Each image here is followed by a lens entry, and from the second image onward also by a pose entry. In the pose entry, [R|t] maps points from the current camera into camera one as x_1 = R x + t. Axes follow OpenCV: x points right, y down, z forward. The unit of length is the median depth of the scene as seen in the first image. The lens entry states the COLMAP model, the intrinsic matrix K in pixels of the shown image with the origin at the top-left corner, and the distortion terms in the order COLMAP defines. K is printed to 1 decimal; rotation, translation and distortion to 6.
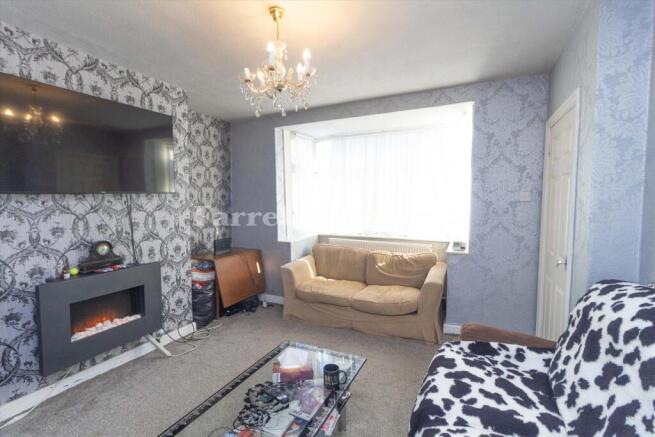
lens RADIAL K [[301.9, 0, 333.2], [0, 301.9, 220.5], [0, 0, 1]] dist [-0.020246, 0.000164]
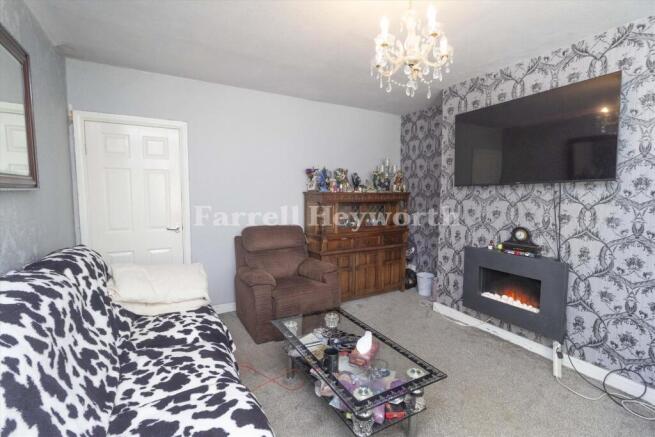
lens RADIAL K [[301.9, 0, 333.5], [0, 301.9, 216.1], [0, 0, 1]] dist [-0.020246, 0.000164]
pose [[-0.579958, 0.075370, -0.811152, 0.517133], [-0.048765, 0.990713, 0.126920, -0.078074], [0.813186, 0.113164, -0.570897, 1.046561]]
